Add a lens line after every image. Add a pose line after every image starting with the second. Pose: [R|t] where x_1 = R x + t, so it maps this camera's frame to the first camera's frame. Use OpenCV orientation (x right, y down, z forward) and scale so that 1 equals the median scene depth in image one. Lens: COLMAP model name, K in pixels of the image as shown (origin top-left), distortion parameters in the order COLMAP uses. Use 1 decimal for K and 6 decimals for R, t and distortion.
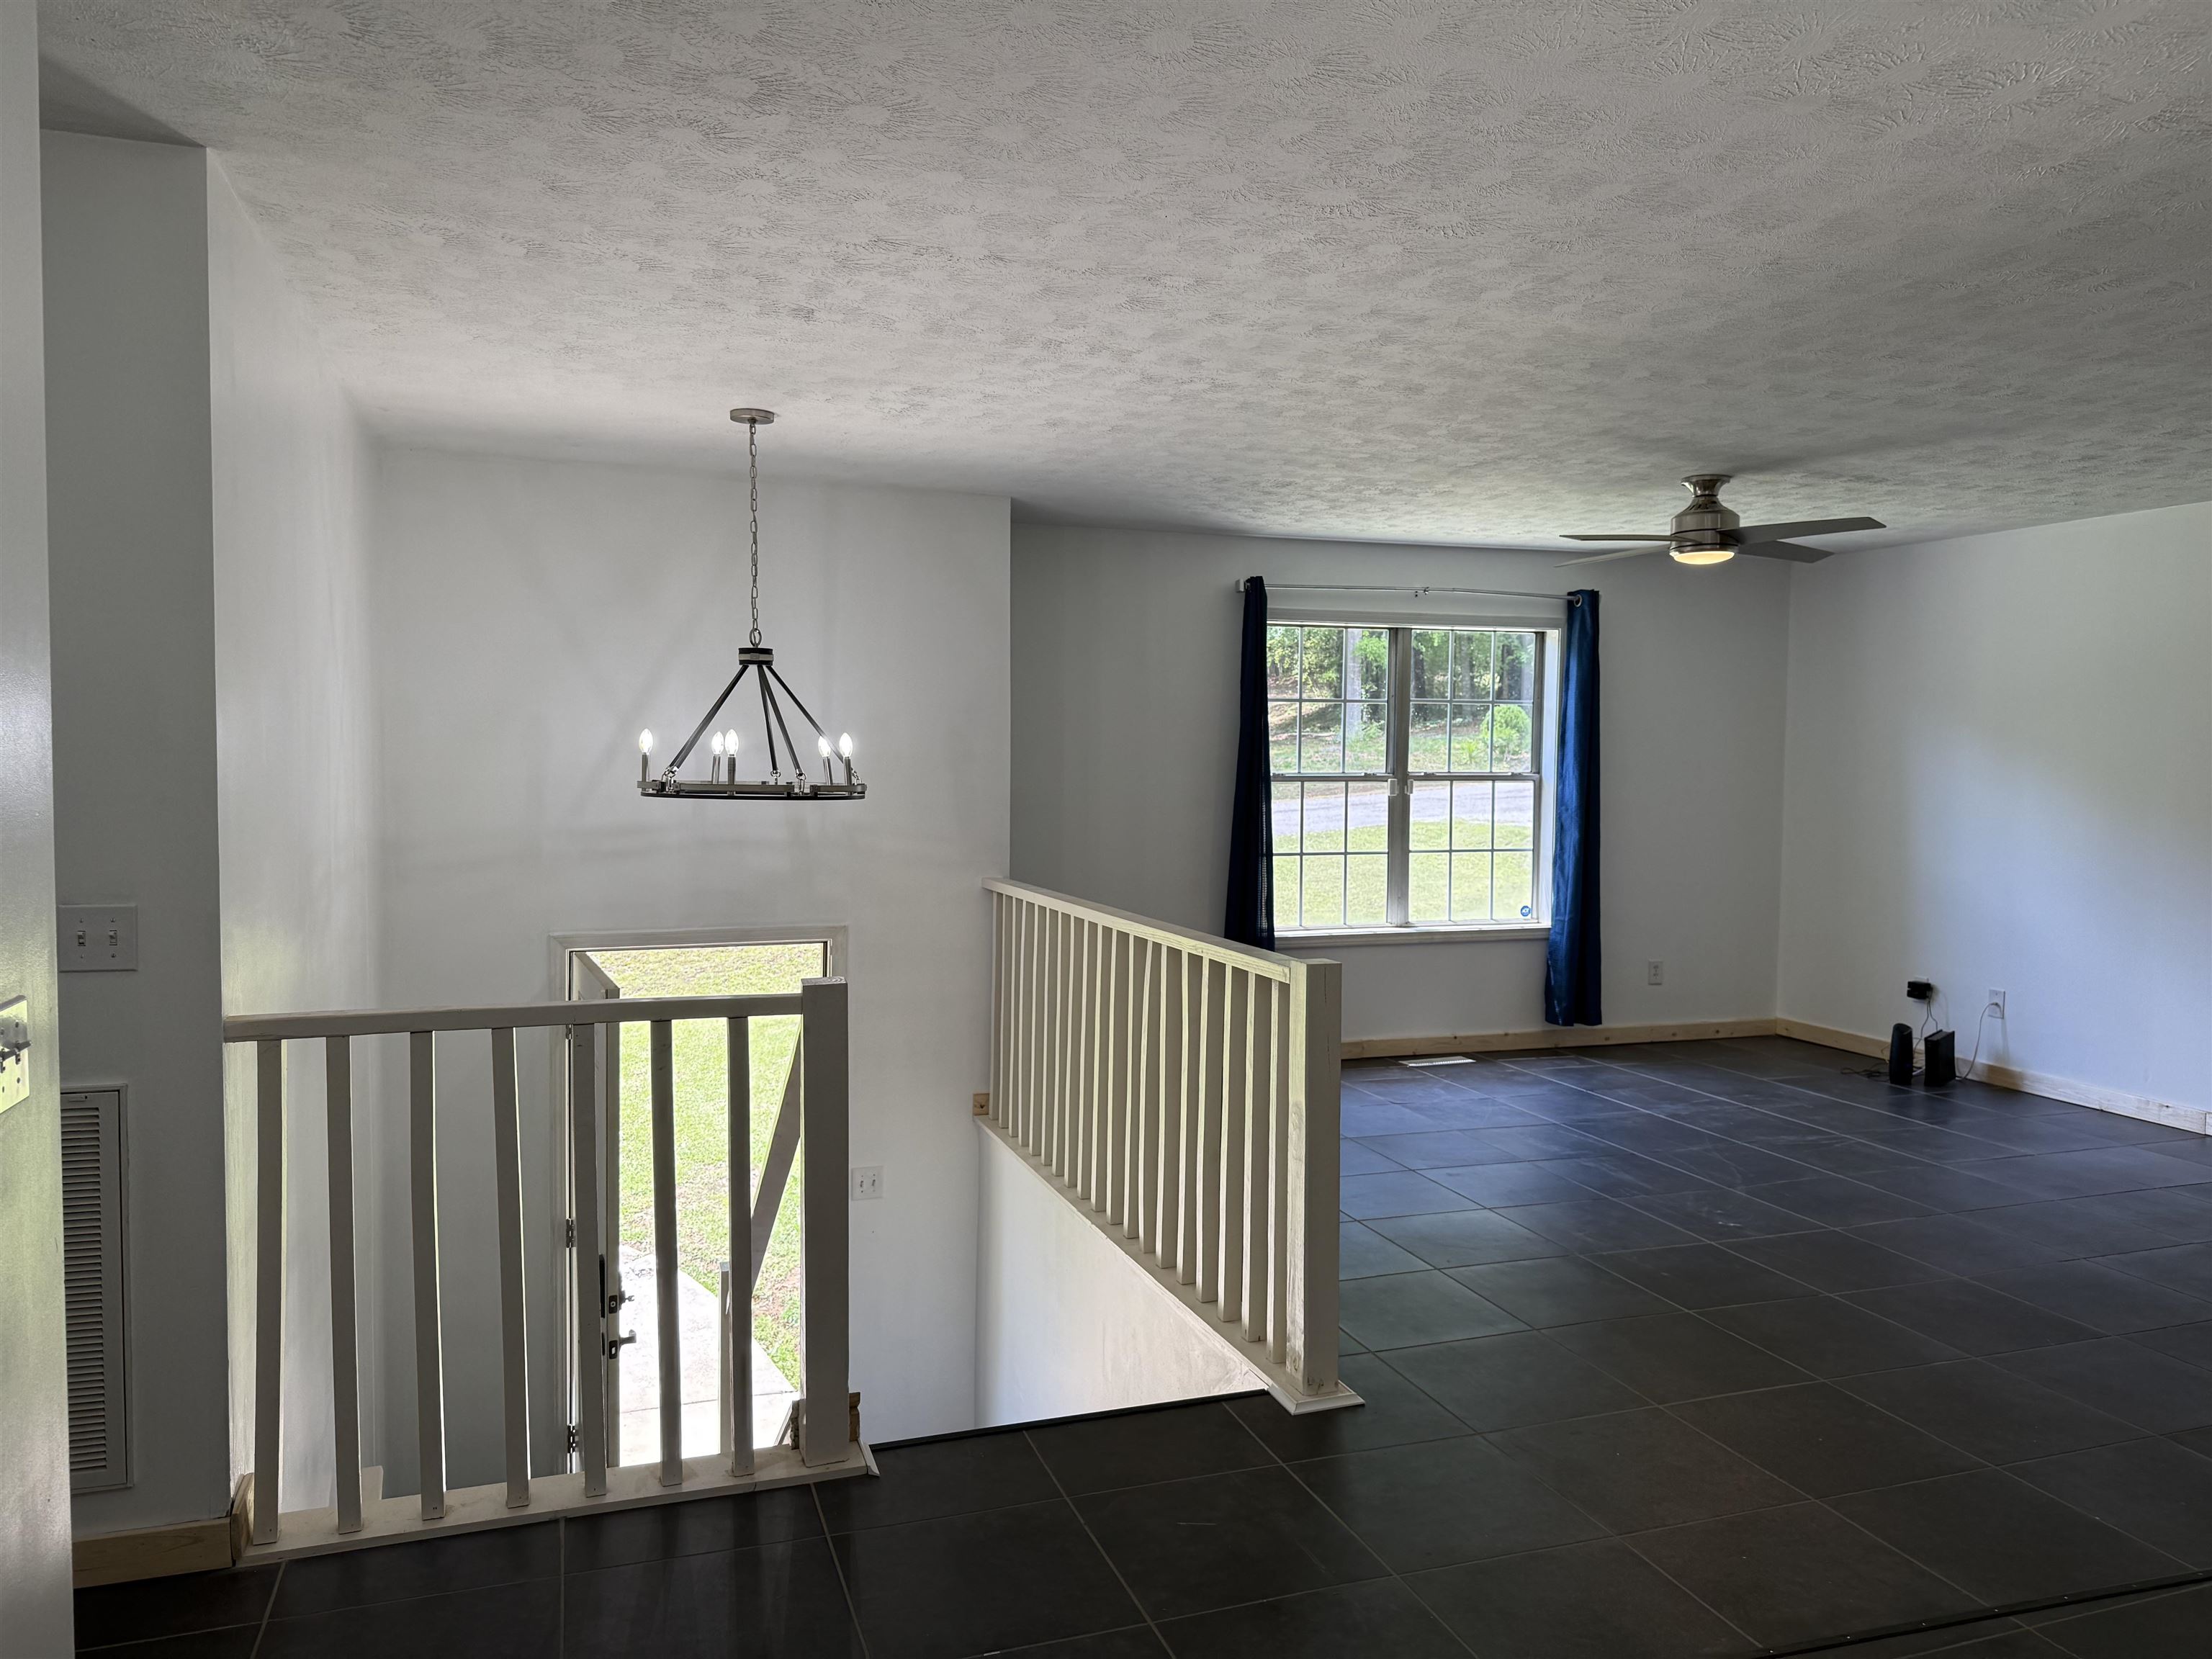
lens RADIAL K [[1554.2, 0, 1098.2], [0, 1554.2, 822.9], [0, 0, 1]] dist [0.056316, -0.067300]
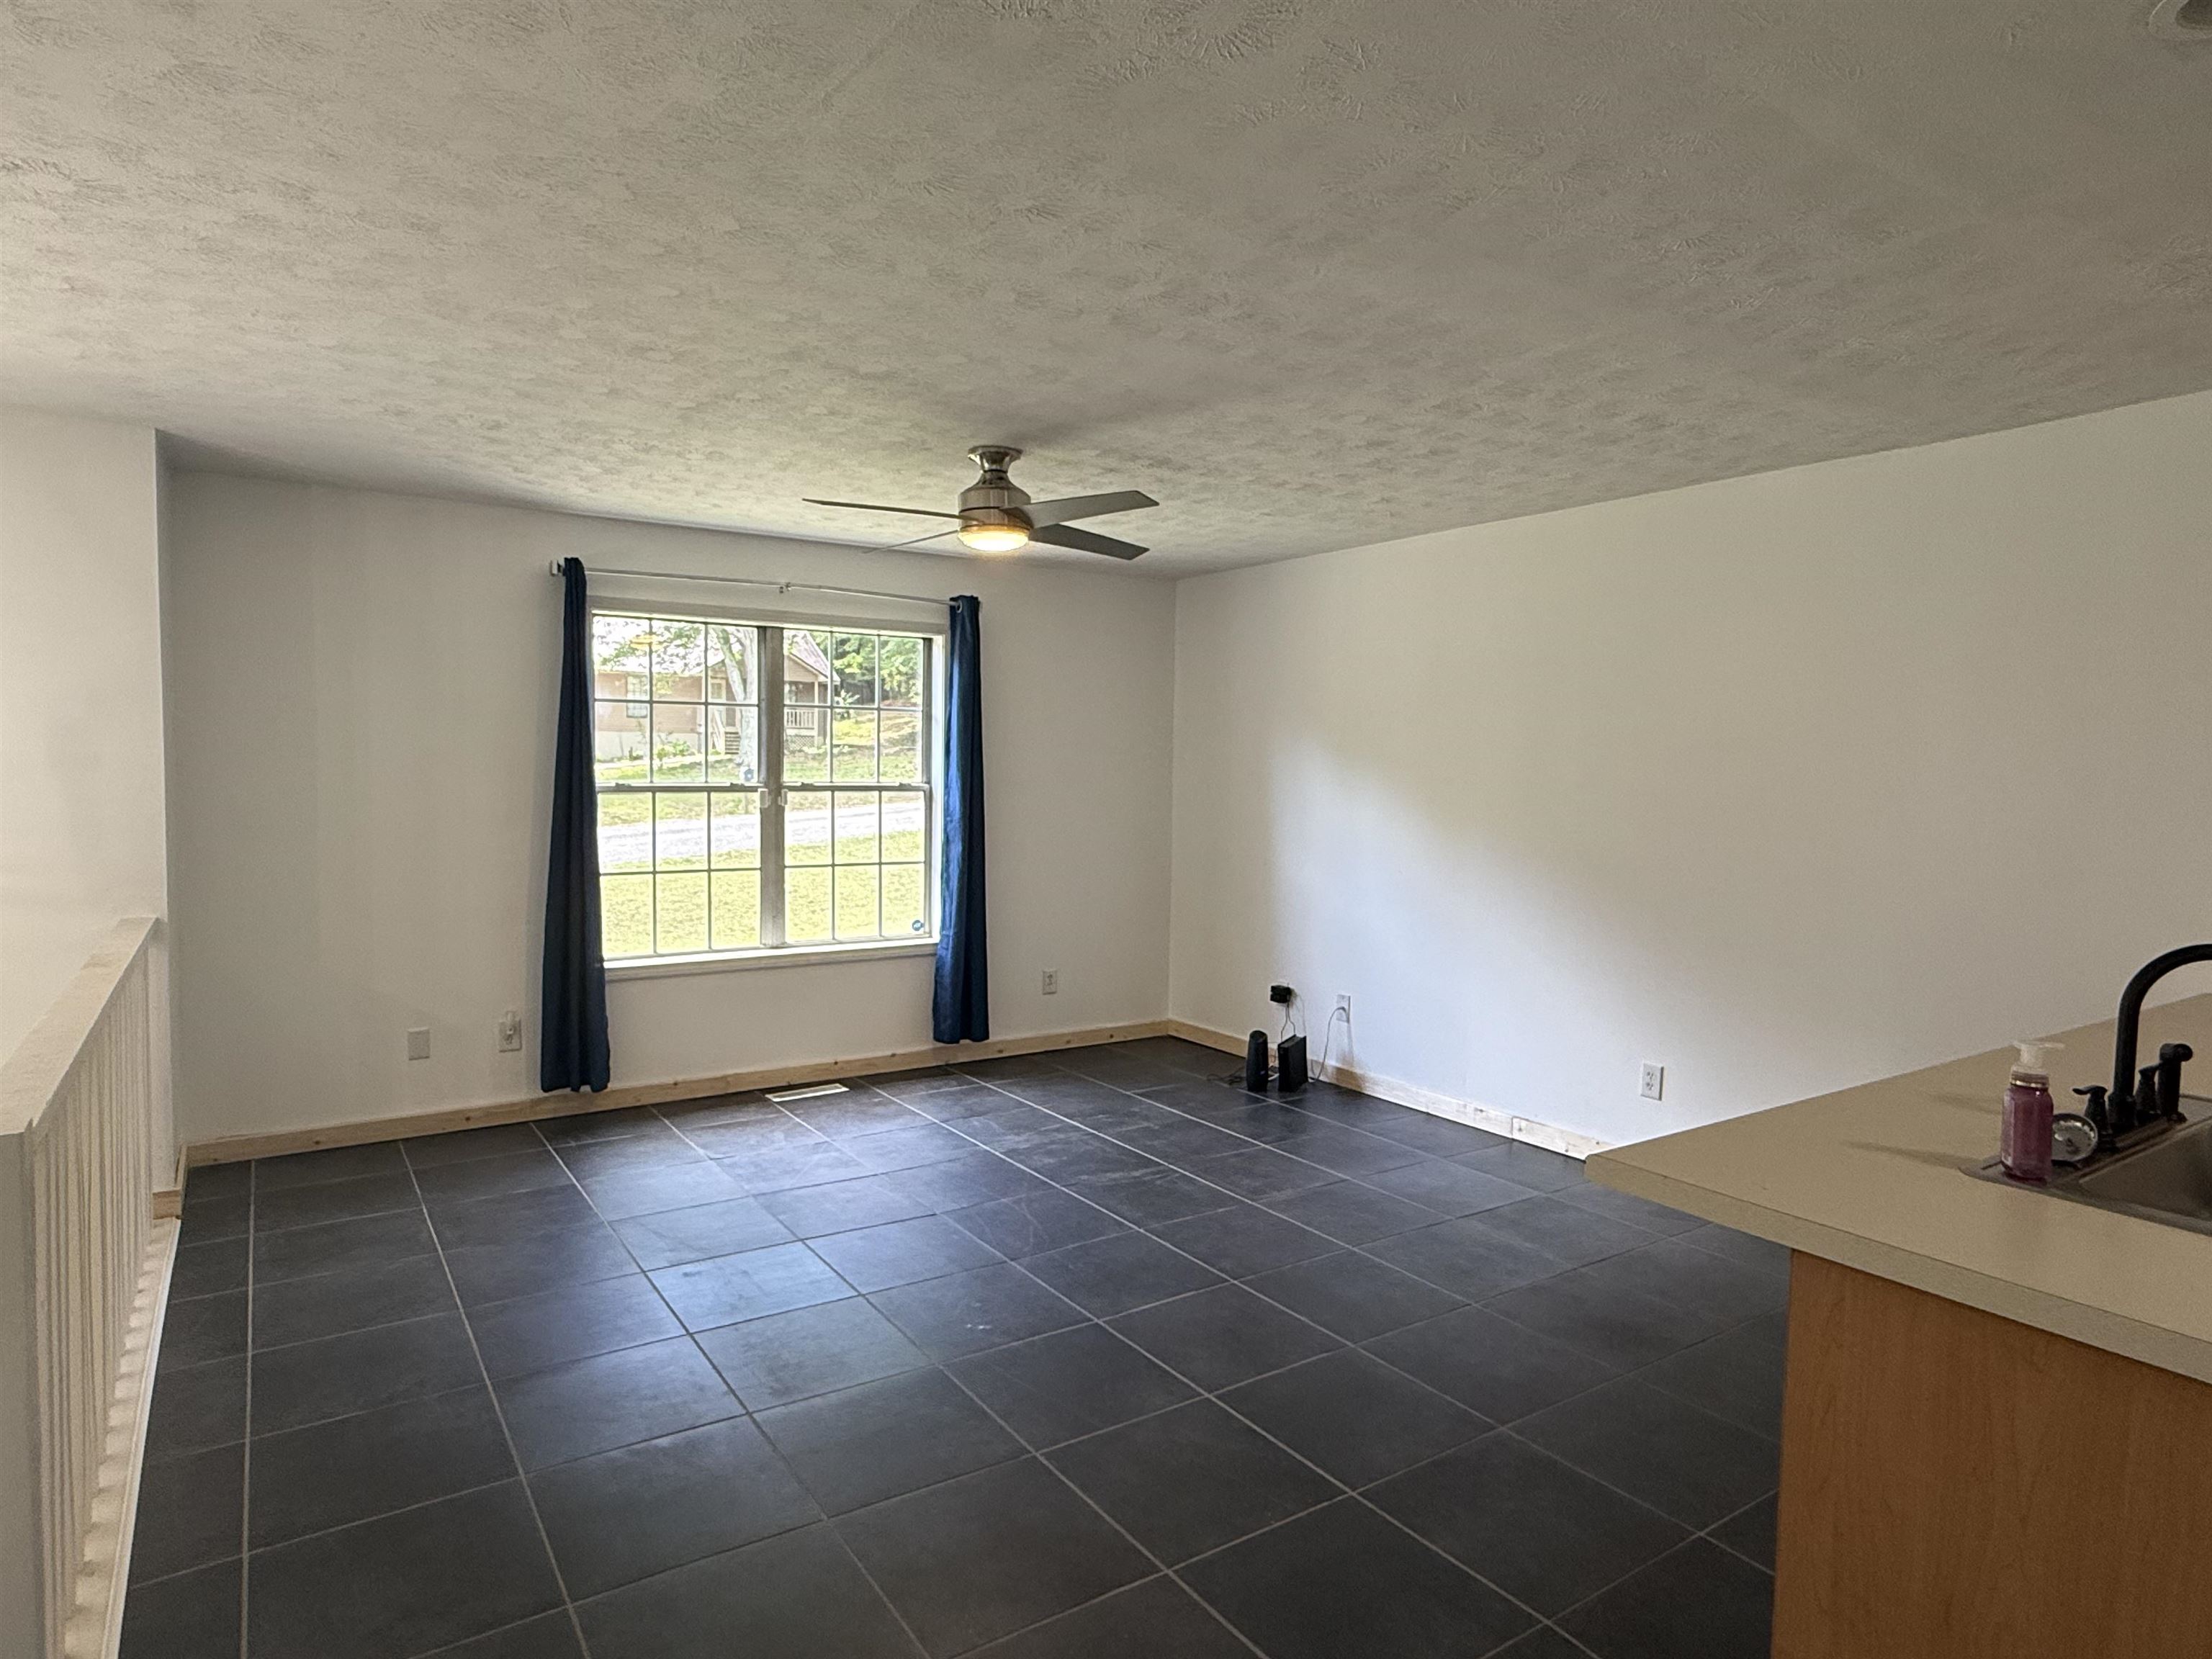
lens RADIAL K [[1282.1, 0, 1099.9], [0, 1282.1, 825.7], [0, 0, 1]] dist [0.077276, 0.000133]
pose [[0.967765, -0.007458, 0.251743, 0.190178], [0.007066, 0.999972, 0.002461, -0.007224], [-0.251755, -0.000603, 0.967791, 0.205205]]
